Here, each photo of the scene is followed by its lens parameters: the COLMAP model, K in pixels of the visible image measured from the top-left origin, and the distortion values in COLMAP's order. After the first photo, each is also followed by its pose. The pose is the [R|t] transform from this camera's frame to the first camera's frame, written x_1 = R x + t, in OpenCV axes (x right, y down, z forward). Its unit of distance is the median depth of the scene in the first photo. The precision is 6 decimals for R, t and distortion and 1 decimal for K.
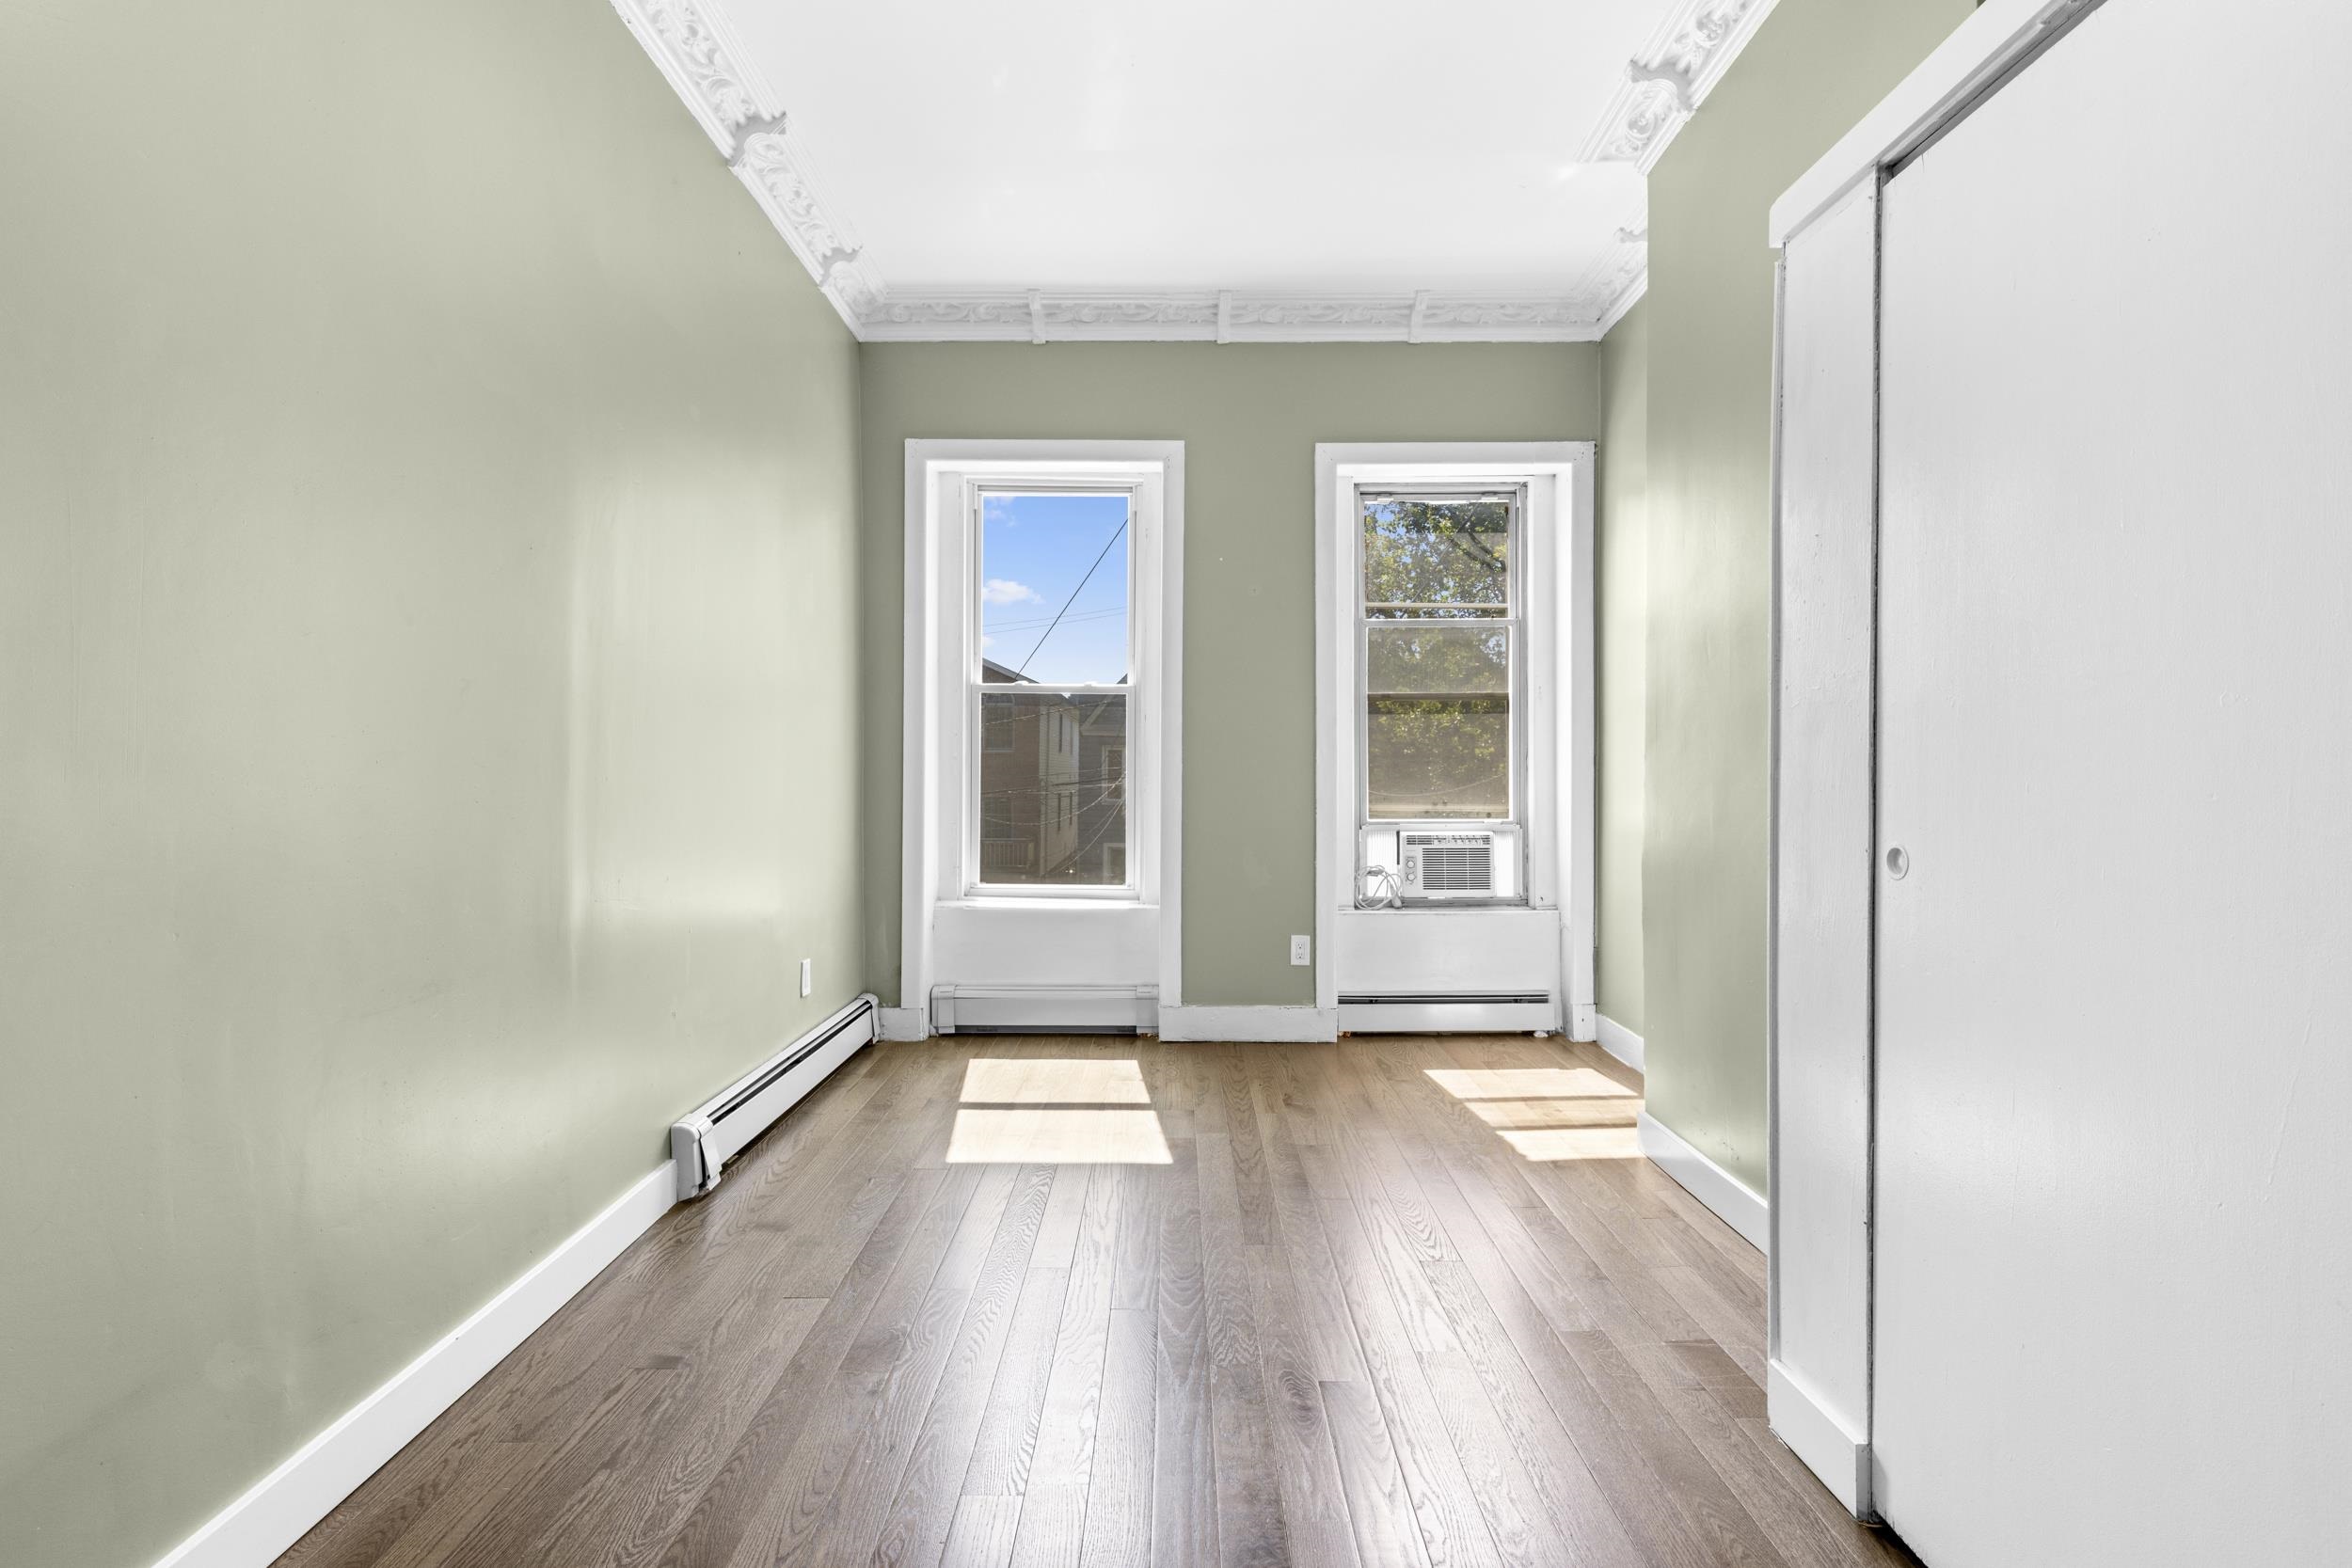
lens RADIAL K [[1055.6, 0, 1172.9], [0, 1055.6, 761.6], [0, 0, 1]] dist [0.004535, -0.001400]
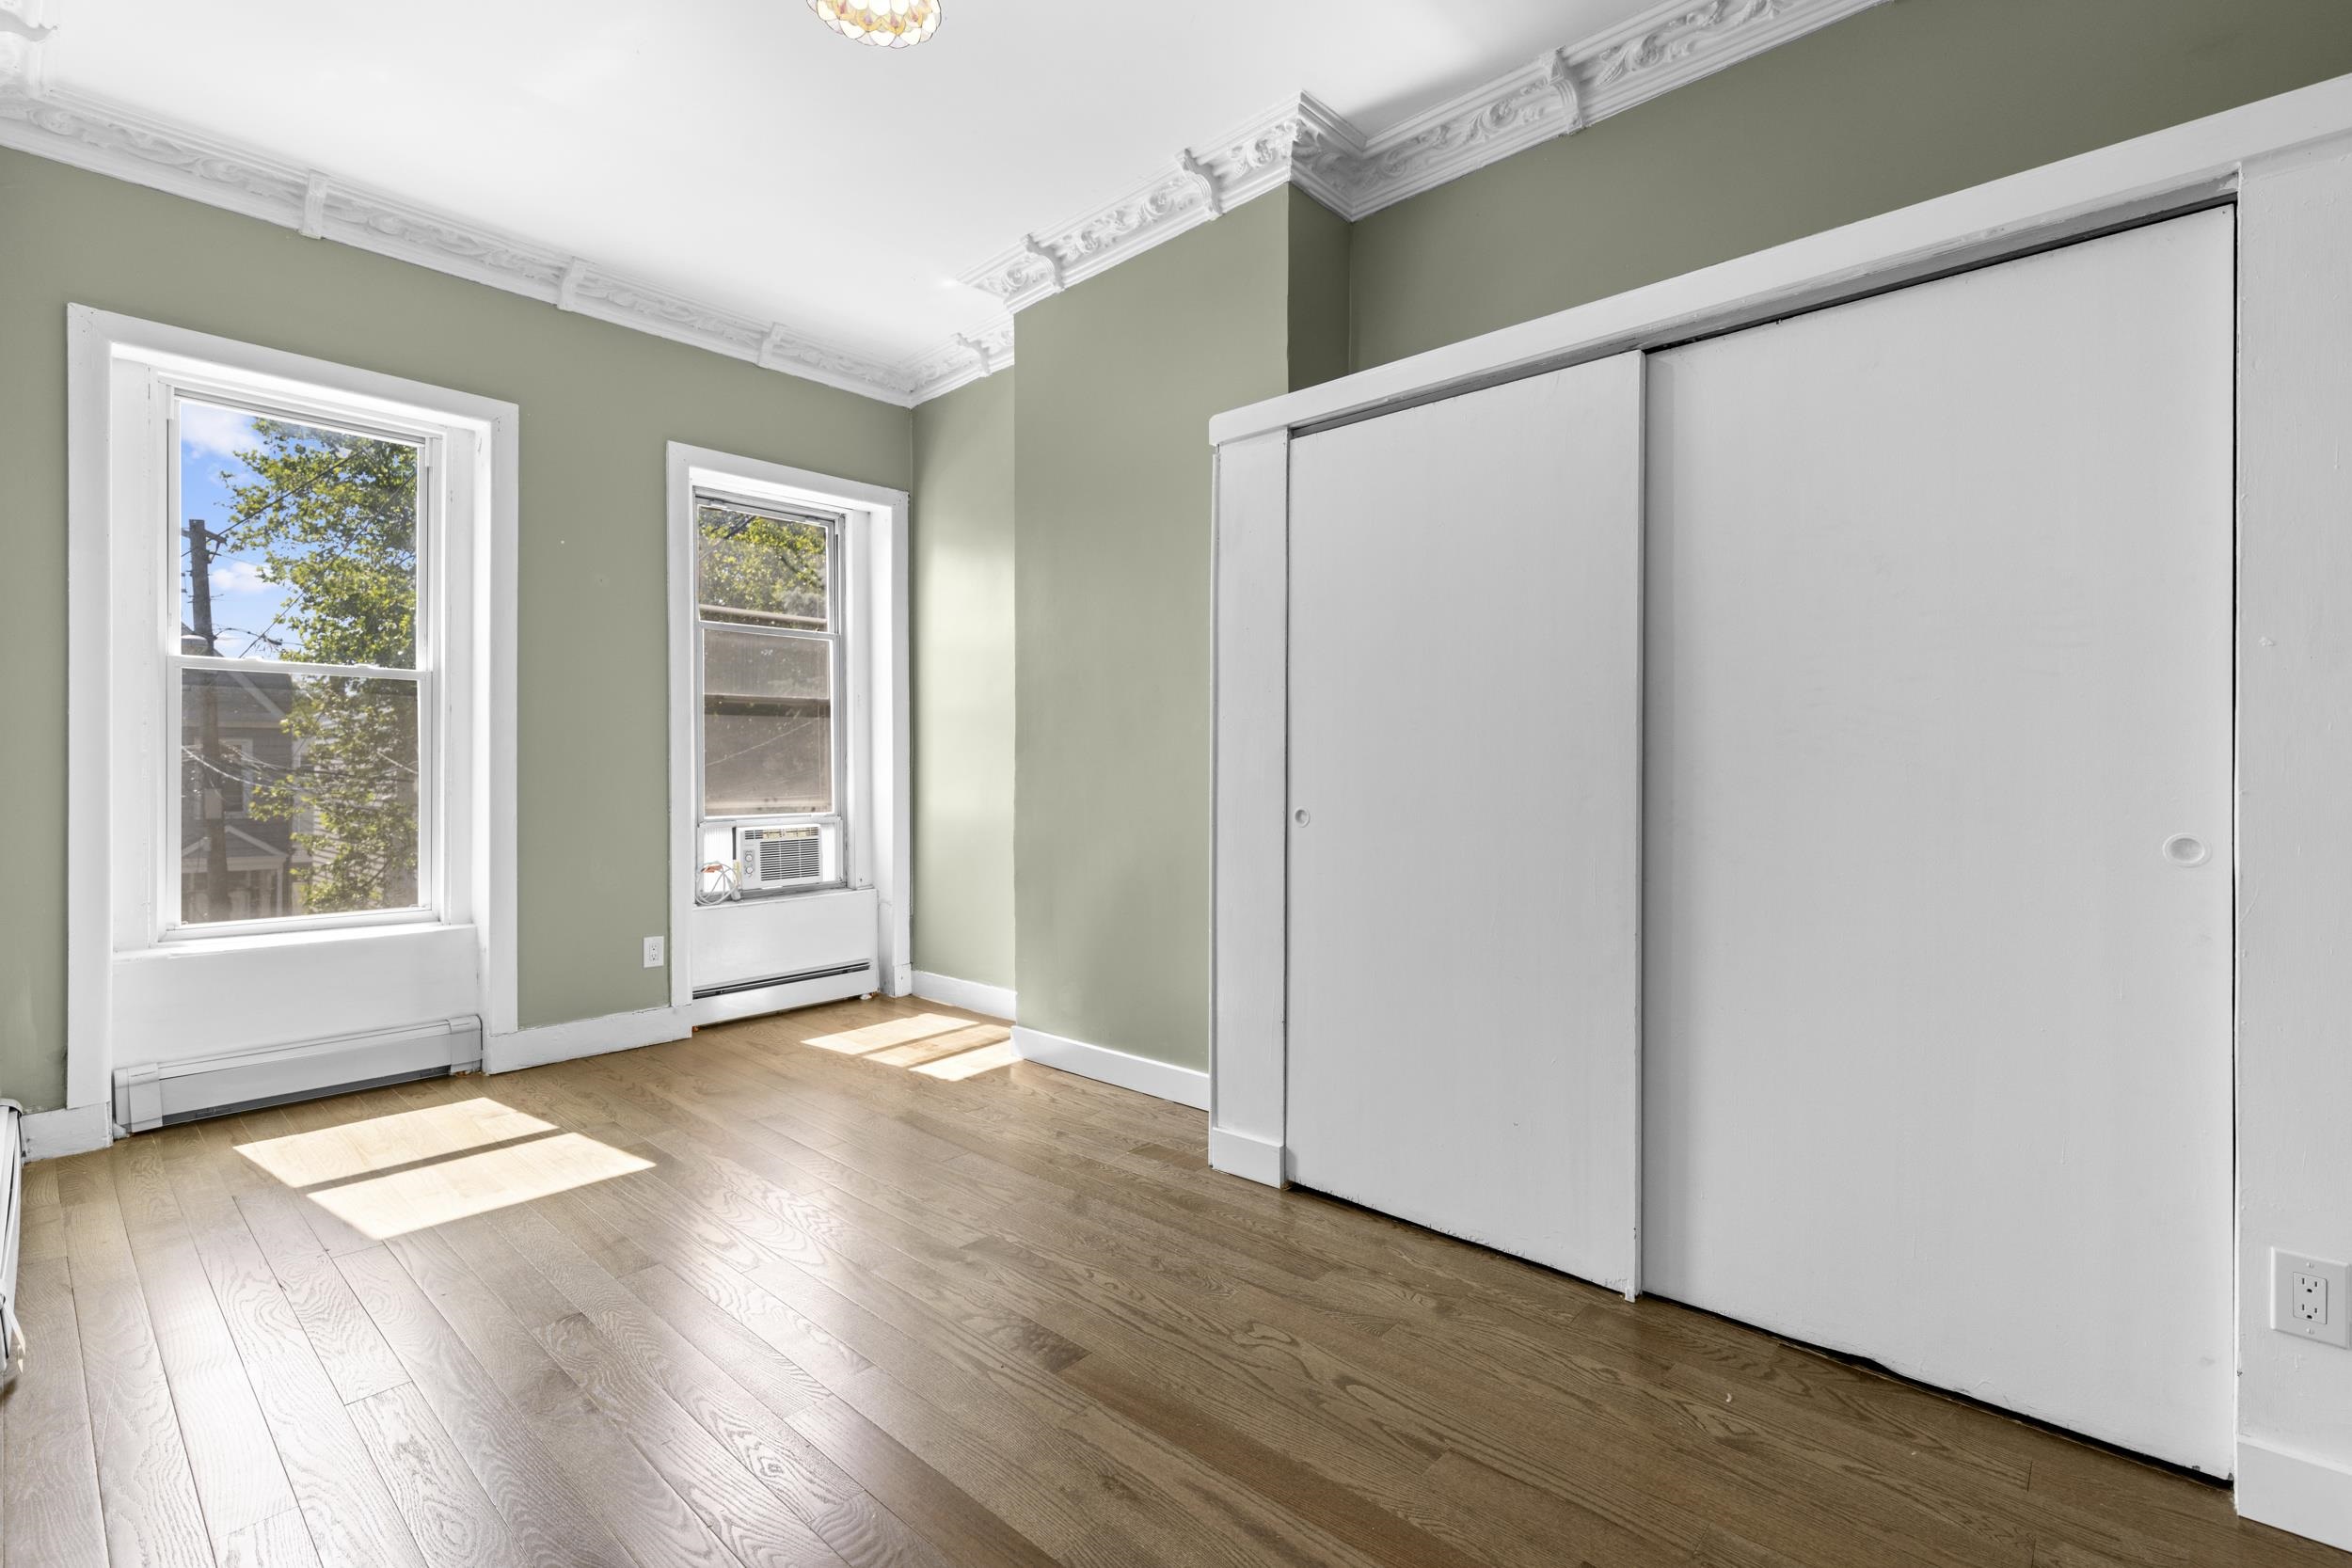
lens RADIAL K [[1049.0, 0, 1165.5], [0, 1049.0, 769.8], [0, 0, 1]] dist [-0.001685, -0.000810]
pose [[0.674043, -0.005345, 0.738673, -0.276419], [-0.001738, 0.999960, 0.008822, -0.000971], [-0.738690, -0.007230, 0.674006, -0.013811]]
